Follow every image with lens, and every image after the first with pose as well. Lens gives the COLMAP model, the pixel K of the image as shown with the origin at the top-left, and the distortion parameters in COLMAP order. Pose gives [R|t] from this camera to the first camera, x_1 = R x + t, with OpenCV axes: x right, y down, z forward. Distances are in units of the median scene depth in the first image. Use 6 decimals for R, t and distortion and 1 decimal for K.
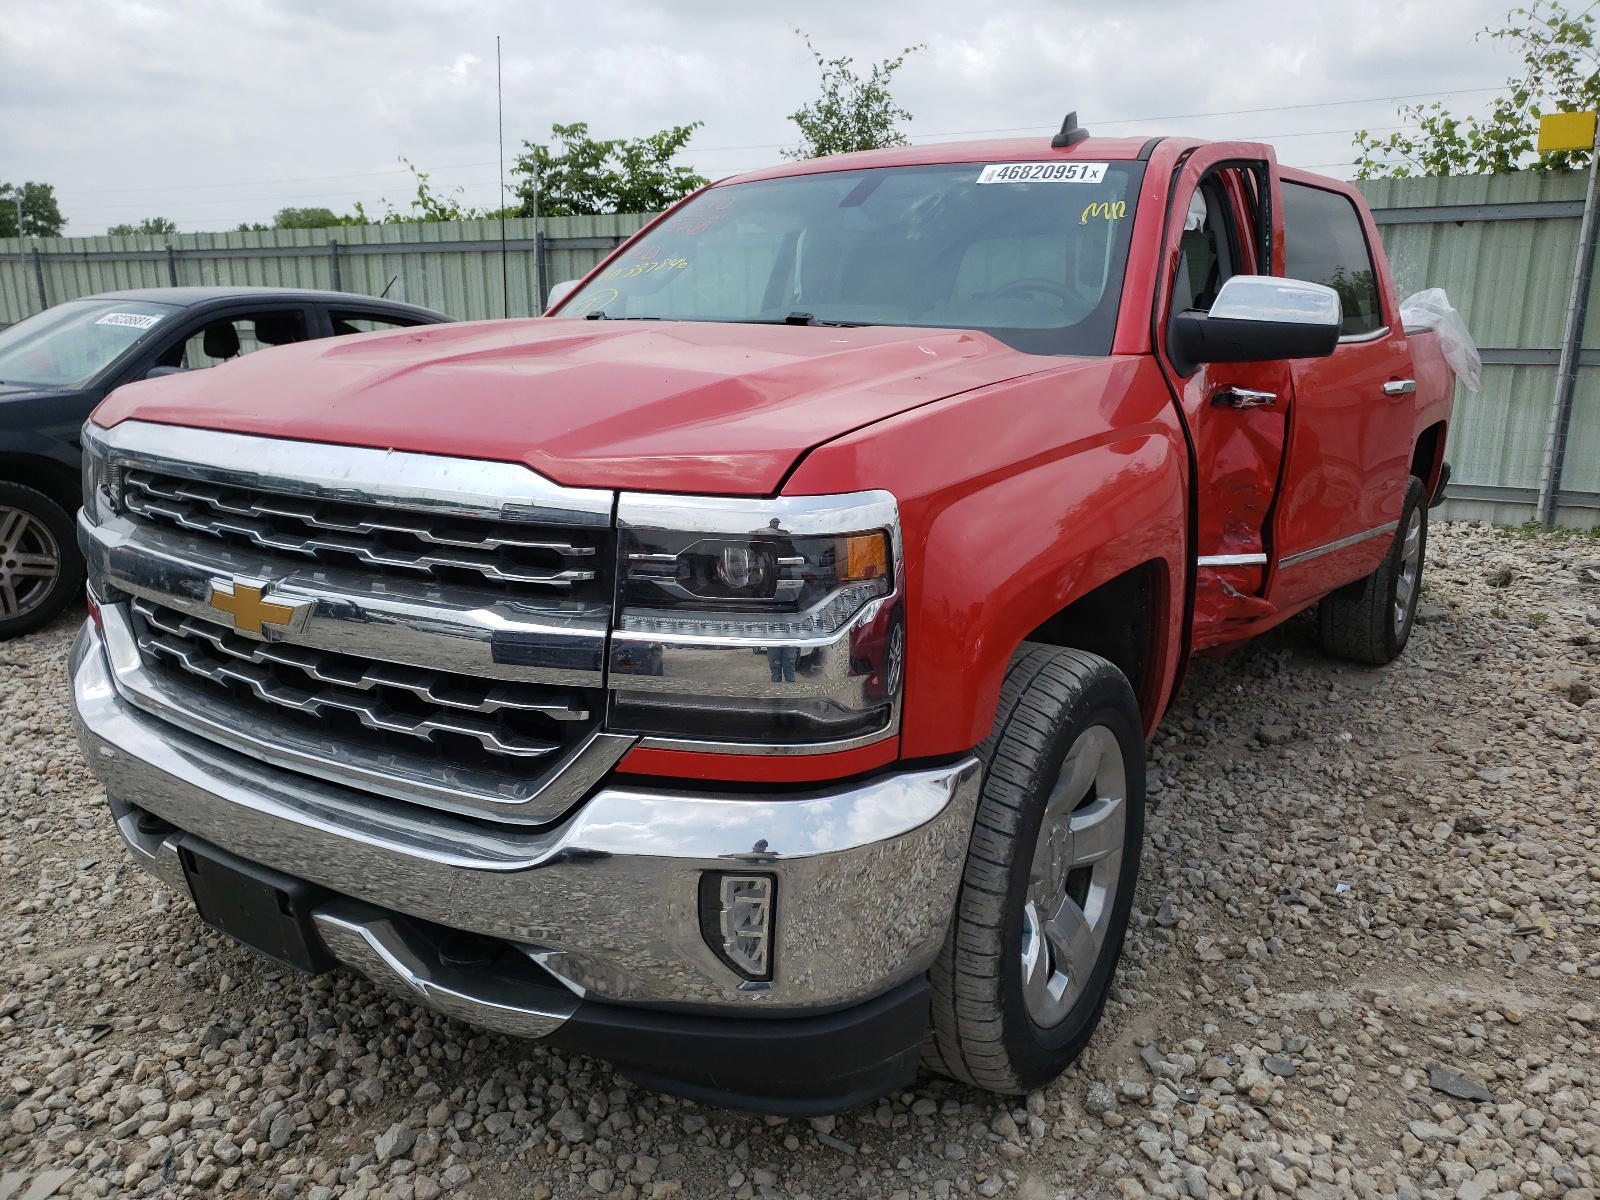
lens RADIAL K [[1224.9, 0, 798.7], [0, 1224.9, 594.6], [0, 0, 1]] dist [-0.013564, 0.070287]
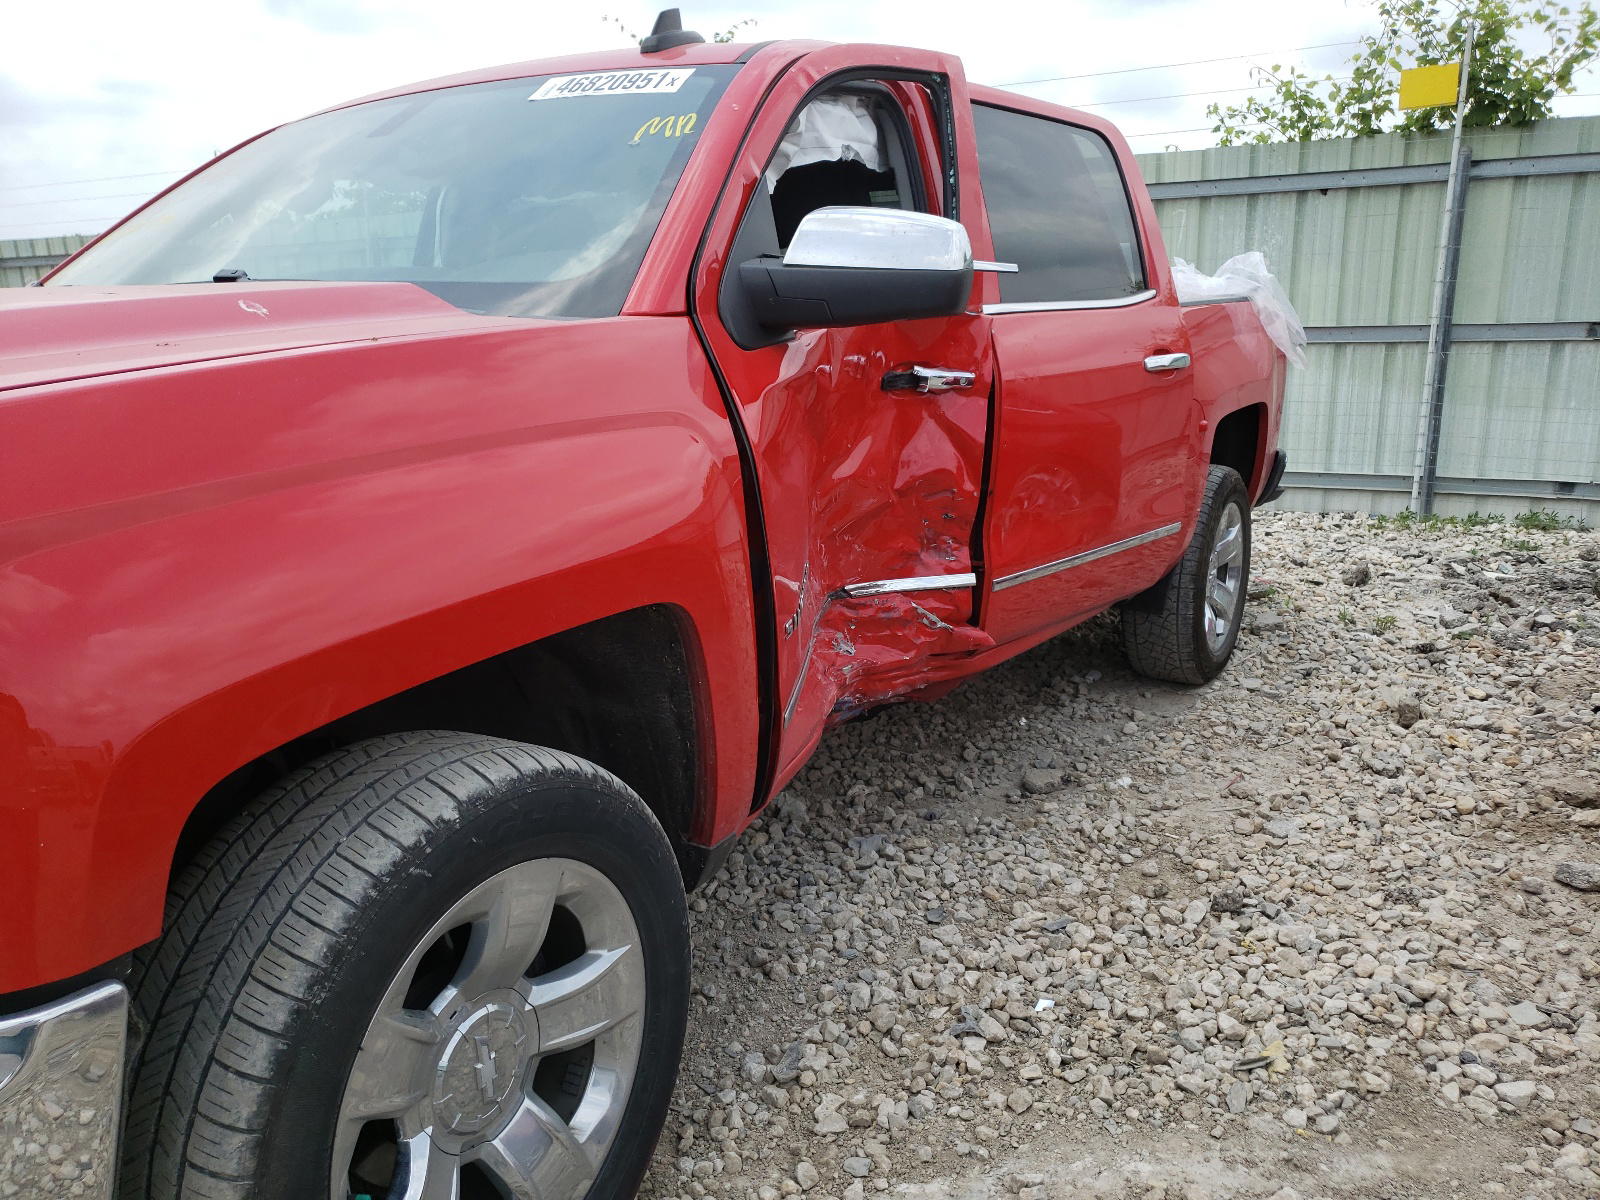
lens RADIAL K [[1224.9, 0, 791.8], [0, 1224.9, 611.2], [0, 0, 1]] dist [-0.013564, 0.070287]
pose [[0.999017, -0.030048, 0.032598, 0.235981], [0.029635, 0.999475, 0.013074, -0.022627], [-0.032973, -0.012095, 0.999383, 0.204688]]
